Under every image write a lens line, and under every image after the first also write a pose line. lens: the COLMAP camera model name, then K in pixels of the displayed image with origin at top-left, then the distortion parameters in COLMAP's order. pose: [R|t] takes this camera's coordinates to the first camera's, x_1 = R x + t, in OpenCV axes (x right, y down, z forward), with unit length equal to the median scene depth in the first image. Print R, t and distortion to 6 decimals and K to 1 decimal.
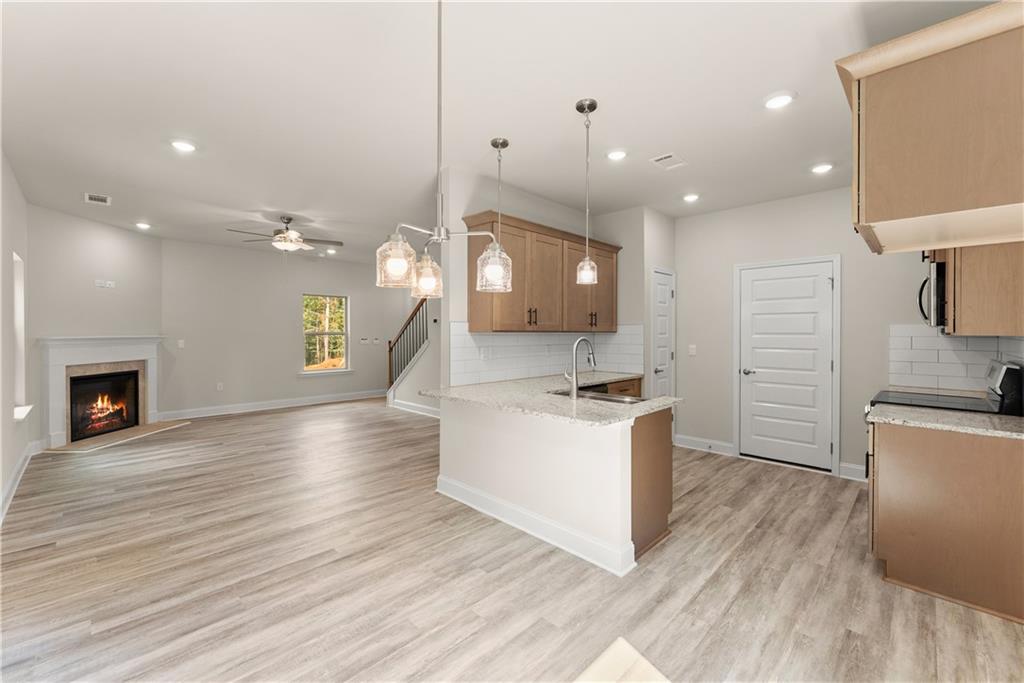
lens RADIAL K [[418.9, 0, 523.9], [0, 418.9, 331.7], [0, 0, 1]] dist [-0.000197, -0.000434]
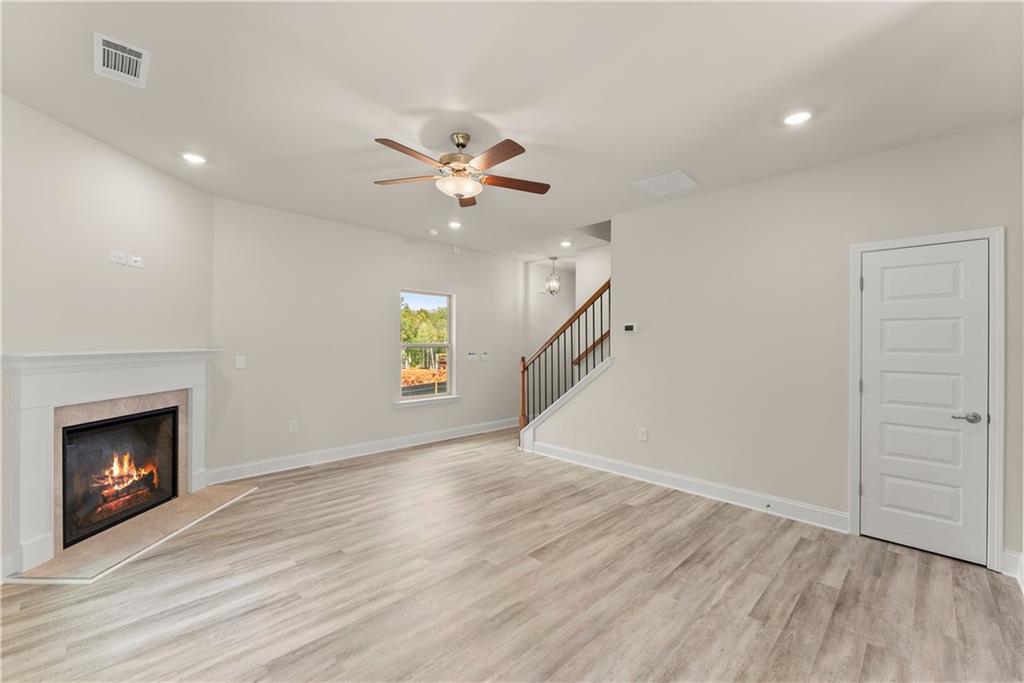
lens RADIAL K [[418.9, 0, 526.2], [0, 418.9, 340.6], [0, 0, 1]] dist [-0.000197, -0.000434]
pose [[0.999958, 0.005779, -0.007132, -0.498146], [-0.005809, 0.999974, -0.004192, -0.003916], [0.007107, 0.004233, 0.999966, 0.477876]]
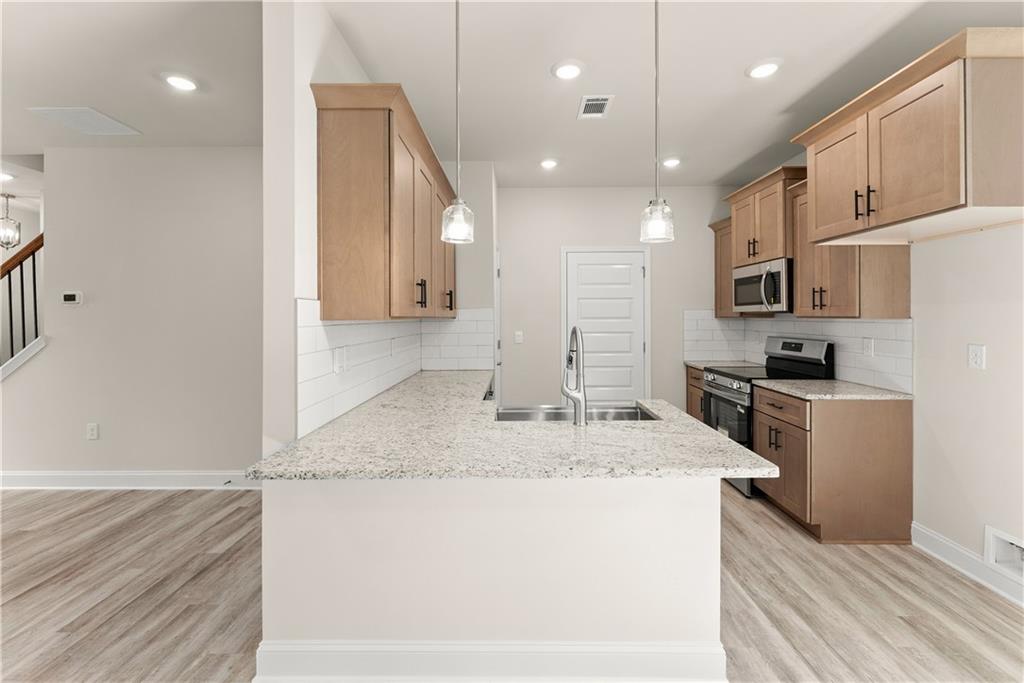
lens RADIAL K [[418.9, 0, 515.1], [0, 418.9, 318.5], [0, 0, 1]] dist [-0.000197, -0.000434]
pose [[0.729717, -0.007439, 0.683709, -0.224937], [0.005650, 0.999972, 0.004849, -0.000785], [-0.683726, 0.000325, 0.729739, 0.363774]]
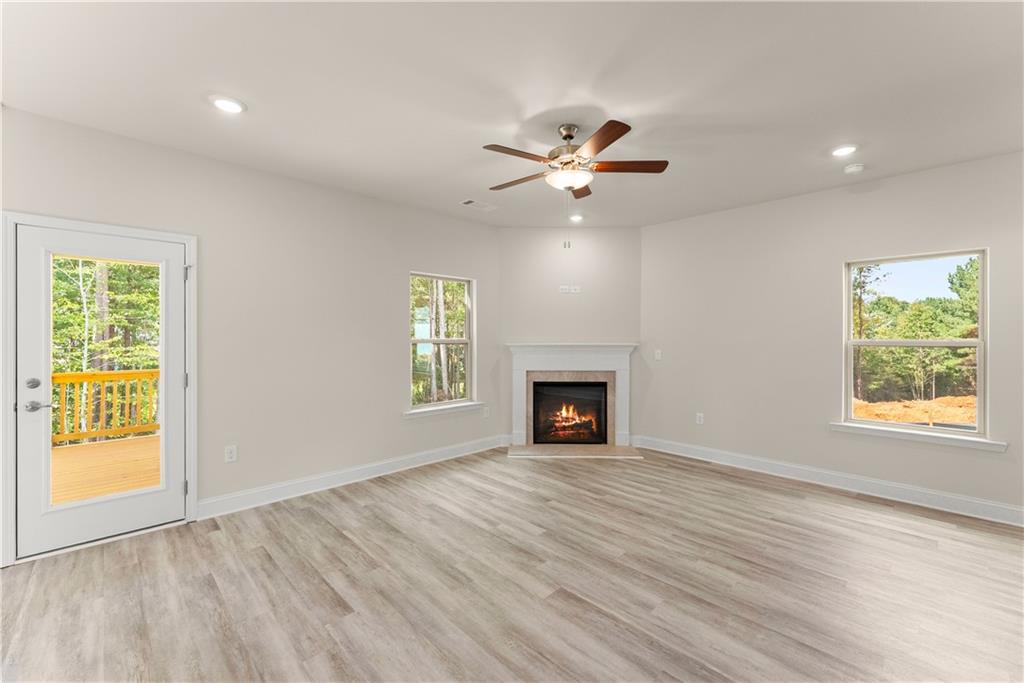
lens RADIAL K [[418.9, 0, 500.6], [0, 418.9, 340.2], [0, 0, 1]] dist [-0.000197, -0.000434]
pose [[-0.050206, 0.007645, -0.998710, -0.027996], [-0.000890, 0.999970, 0.007699, -0.004775], [0.998738, 0.001275, -0.050198, 0.987842]]
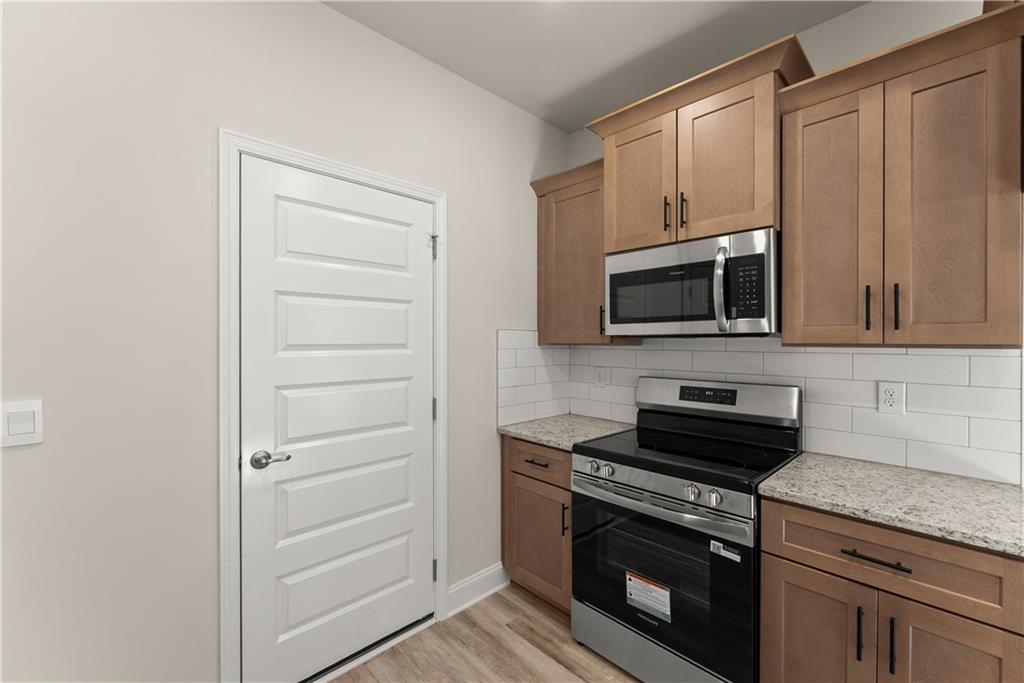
lens RADIAL K [[418.9, 0, 510.3], [0, 418.9, 340.3], [0, 0, 1]] dist [-0.000197, -0.000434]
pose [[0.049771, 0.001105, 0.998760, 0.194757], [-0.000222, 0.999999, -0.001095, -0.000534], [-0.998761, -0.000168, 0.049771, 0.748548]]
